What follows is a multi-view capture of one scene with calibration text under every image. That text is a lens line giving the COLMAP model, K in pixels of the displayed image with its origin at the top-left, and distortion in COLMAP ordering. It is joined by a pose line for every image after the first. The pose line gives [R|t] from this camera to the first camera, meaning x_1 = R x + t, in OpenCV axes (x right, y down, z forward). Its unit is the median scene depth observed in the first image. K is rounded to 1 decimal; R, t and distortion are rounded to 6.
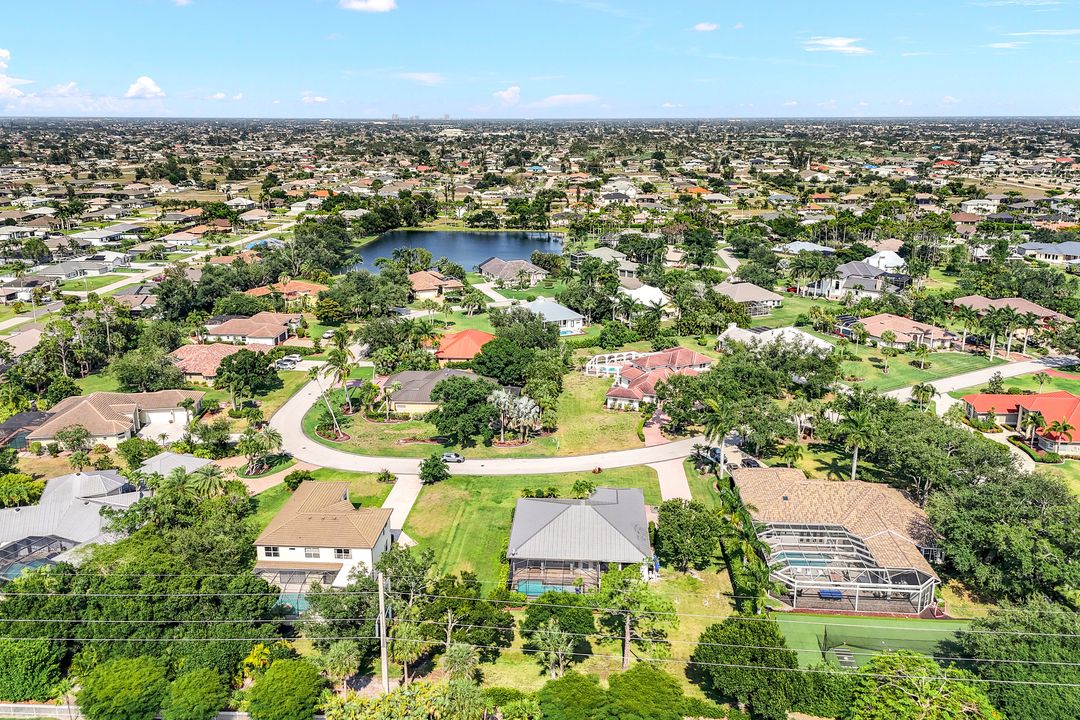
lens RADIAL K [[803.2, 0, 541.0], [0, 803.2, 311.7], [0, 0, 1]] dist [0.073370, -0.065733]
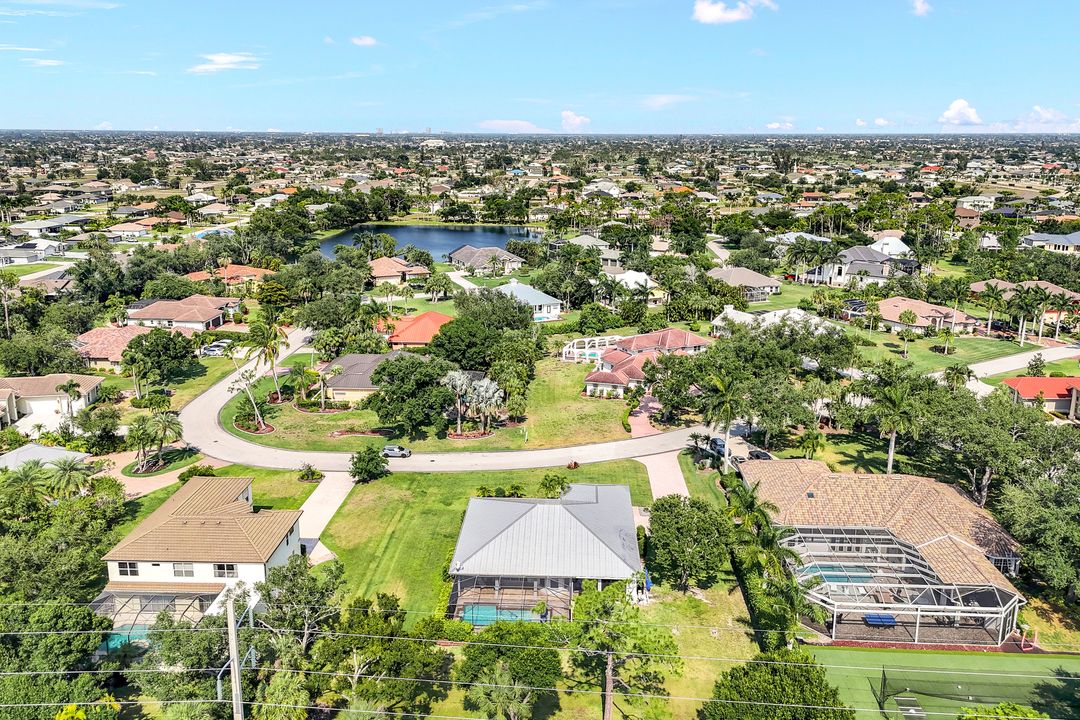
lens RADIAL K [[803.2, 0, 541.0], [0, 803.2, 311.7], [0, 0, 1]] dist [0.073370, -0.065733]
pose [[0.999797, 0.000042, 0.020160, 0.012523], [0.000326, 0.999833, -0.018248, 0.033598], [-0.020157, 0.018251, 0.999630, 0.109550]]
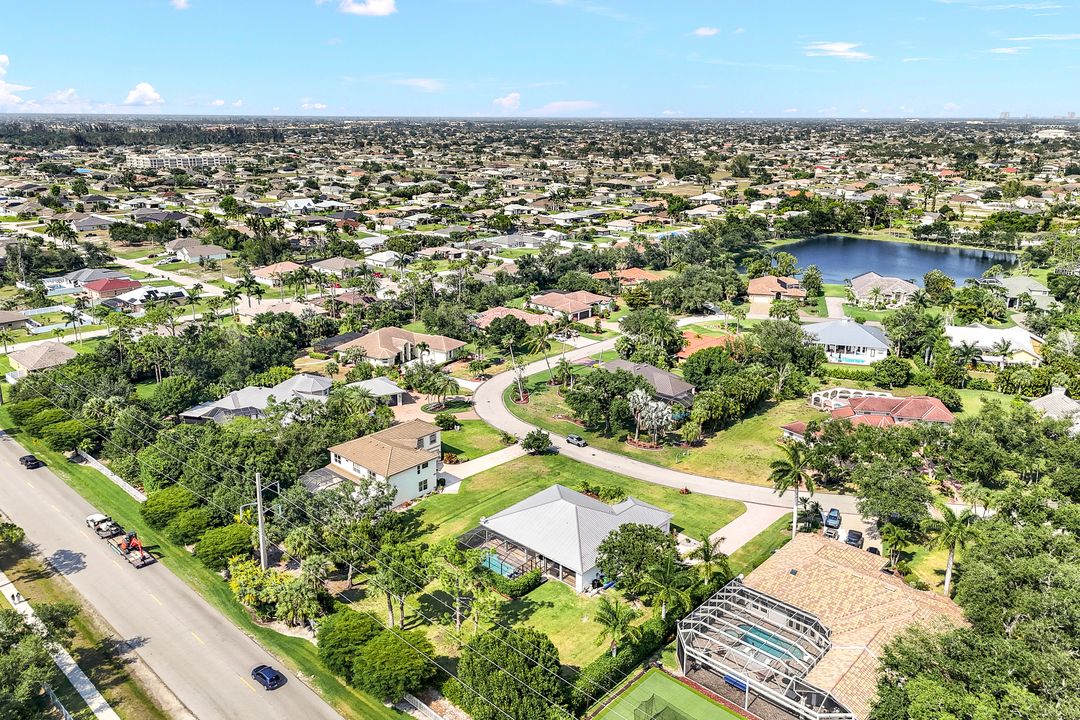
lens RADIAL K [[803.2, 0, 541.0], [0, 803.2, 311.7], [0, 0, 1]] dist [0.073370, -0.065733]
pose [[0.776513, 0.152962, -0.611253, 0.289562], [-0.152499, 0.986869, 0.053228, -0.021072], [0.611368, 0.051883, 0.789643, 0.081300]]
